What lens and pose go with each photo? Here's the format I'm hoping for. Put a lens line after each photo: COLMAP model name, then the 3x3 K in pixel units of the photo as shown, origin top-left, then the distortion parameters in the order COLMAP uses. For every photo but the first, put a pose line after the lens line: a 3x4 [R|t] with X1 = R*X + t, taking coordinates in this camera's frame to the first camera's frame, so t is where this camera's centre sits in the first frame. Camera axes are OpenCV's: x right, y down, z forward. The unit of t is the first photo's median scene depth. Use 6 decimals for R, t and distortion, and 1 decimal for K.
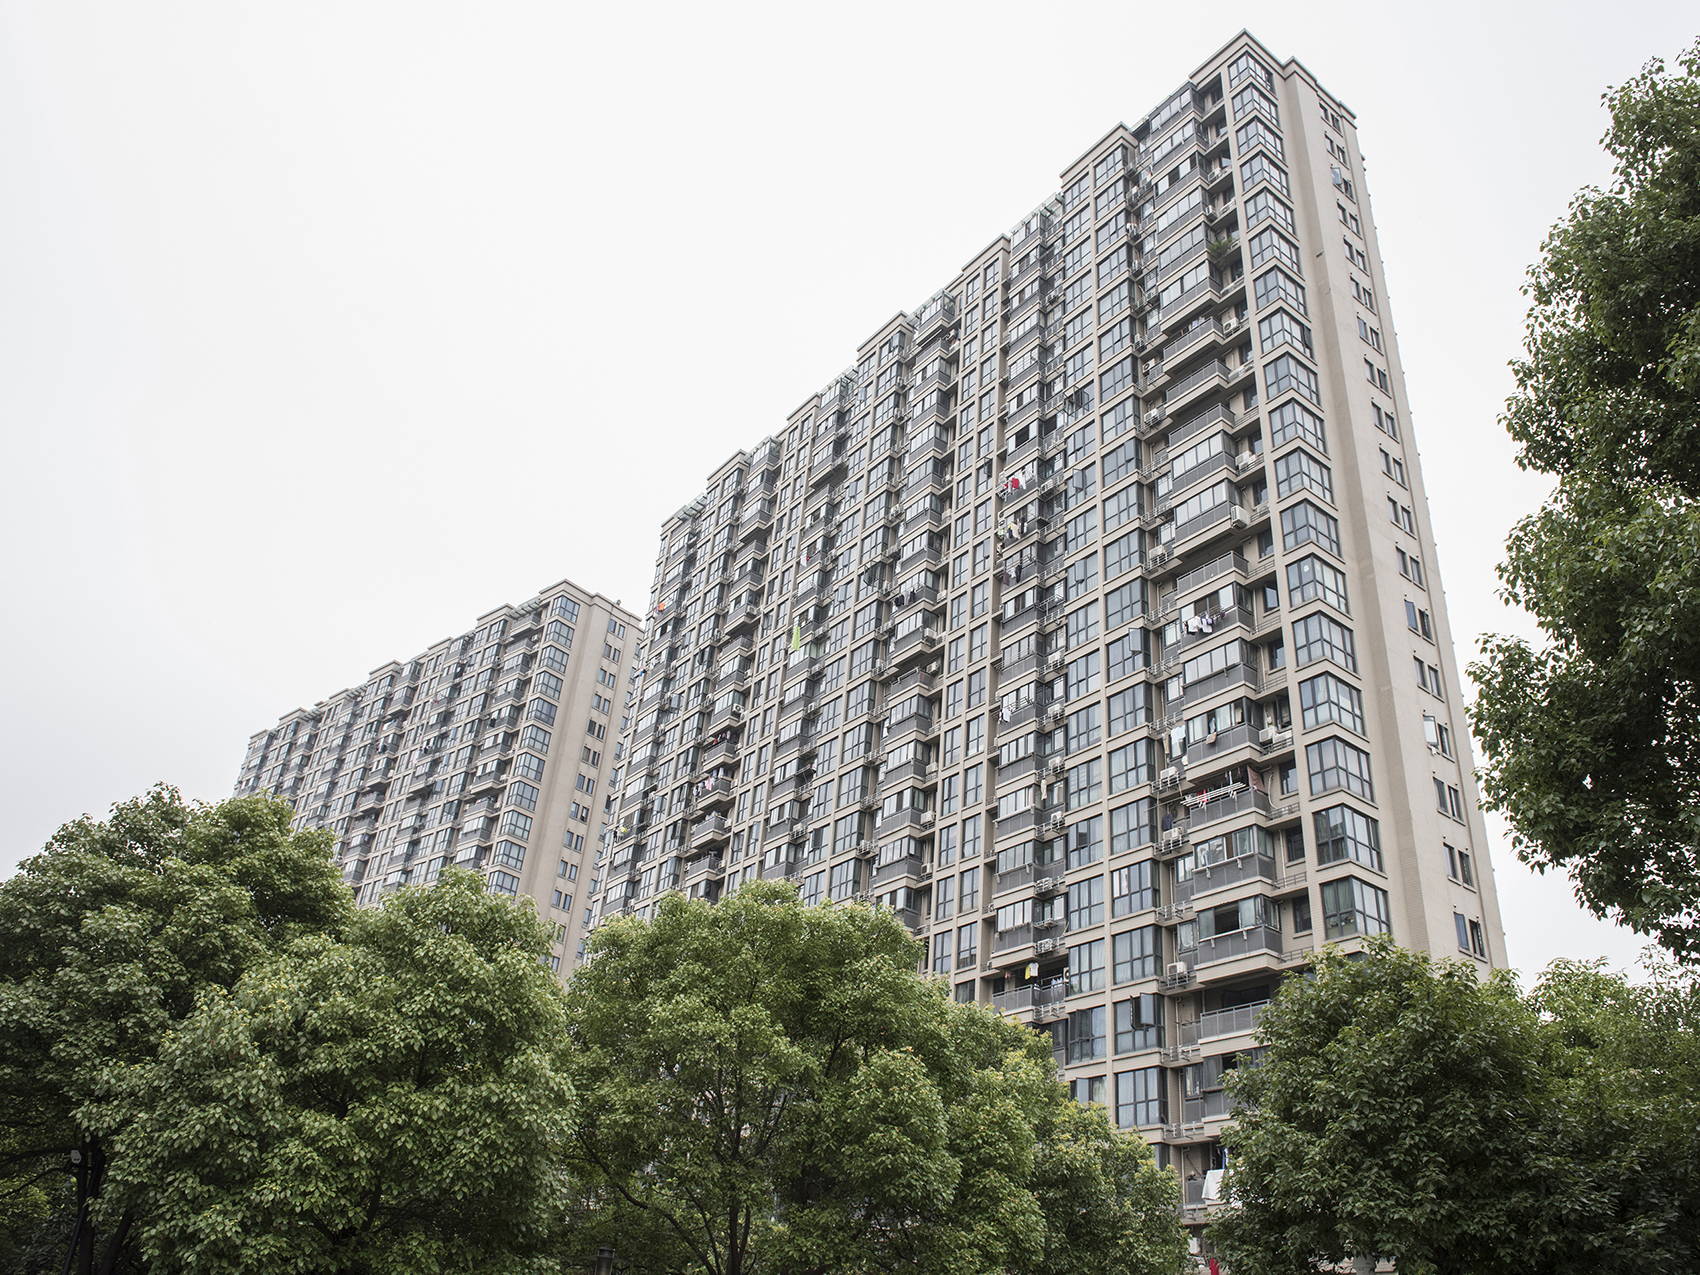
lens RADIAL K [[1336.8, 0, 850.0], [0, 1336.8, 637.5], [0, 0, 1]] dist [-0.040256, -0.005797]
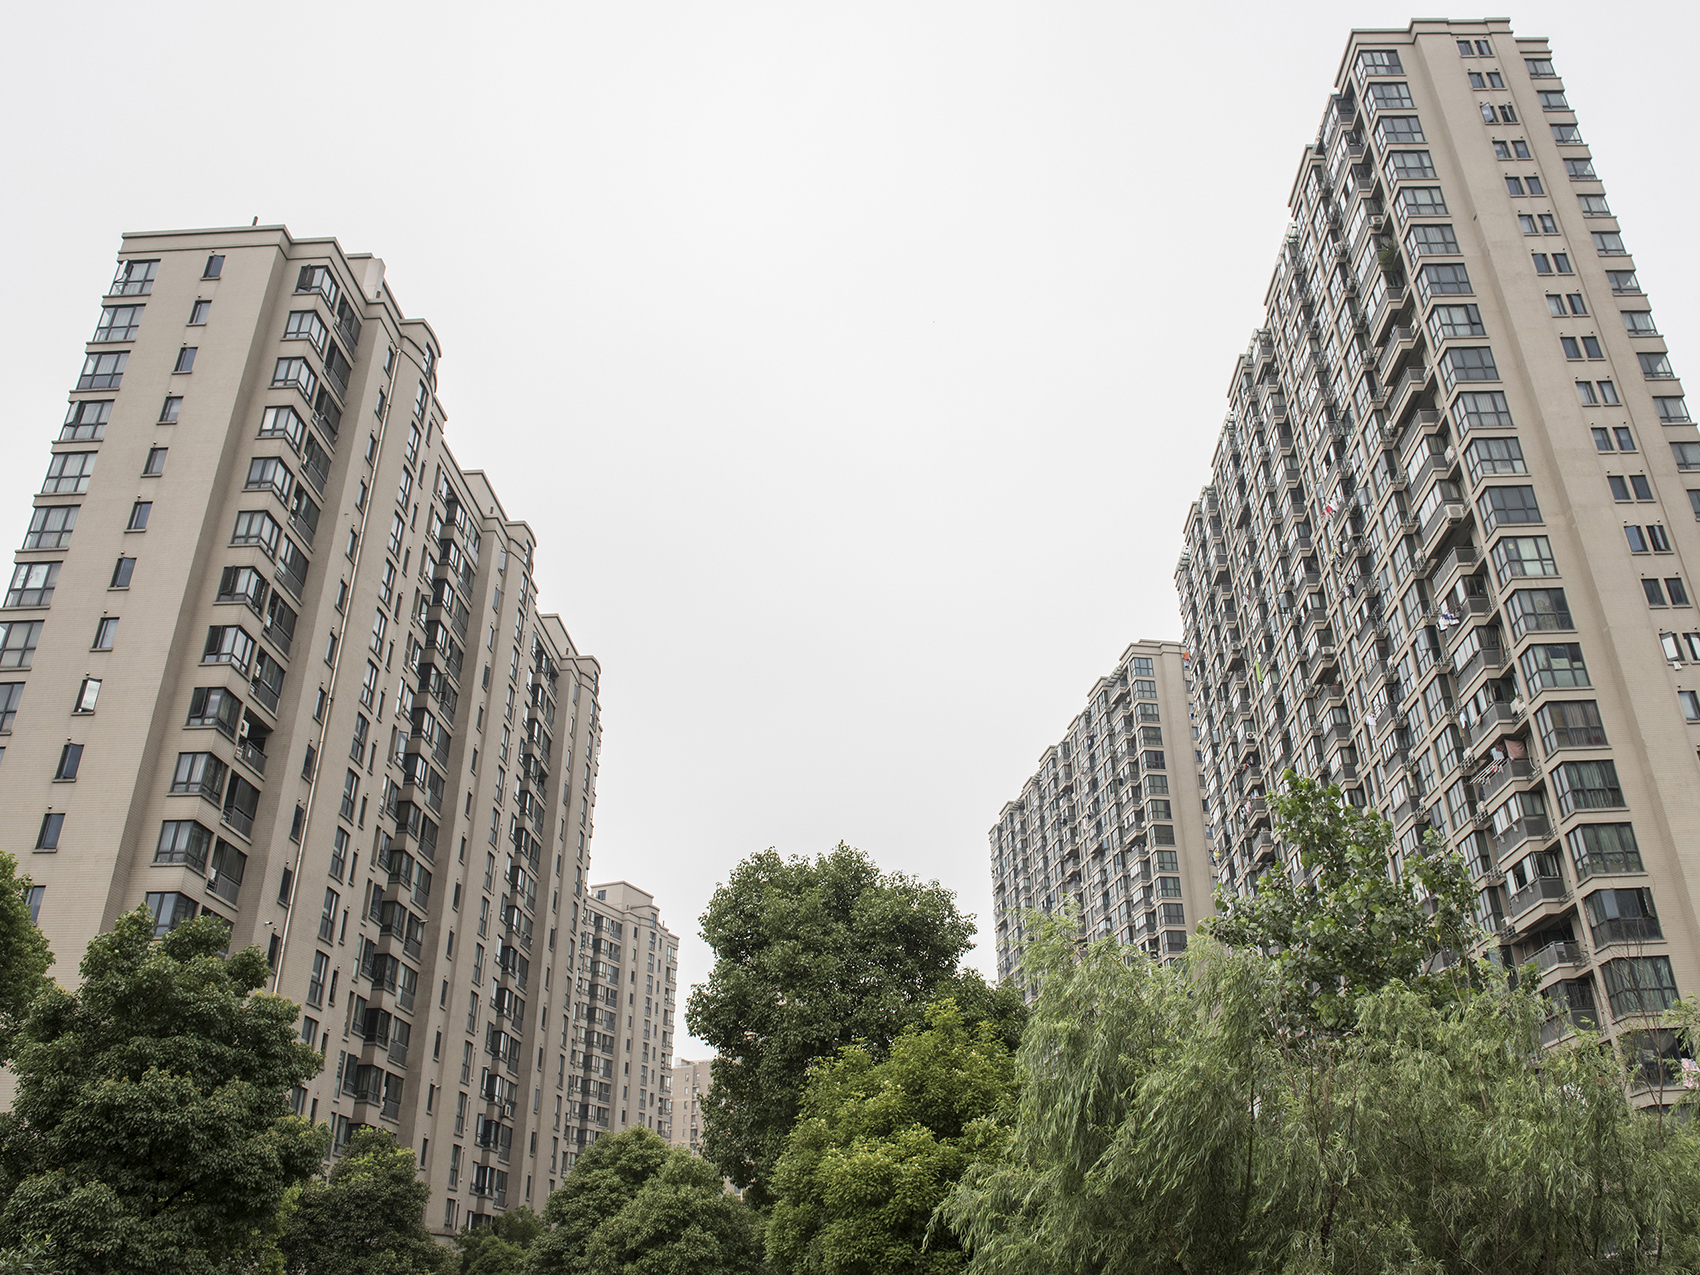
lens RADIAL K [[1336.8, 0, 850.0], [0, 1336.8, 637.5], [0, 0, 1]] dist [-0.040256, -0.005797]
pose [[0.761855, -0.379550, -0.524899, 0.233108], [0.398080, 0.913603, -0.082833, -0.054136], [0.510989, -0.145846, 0.847124, -0.118728]]
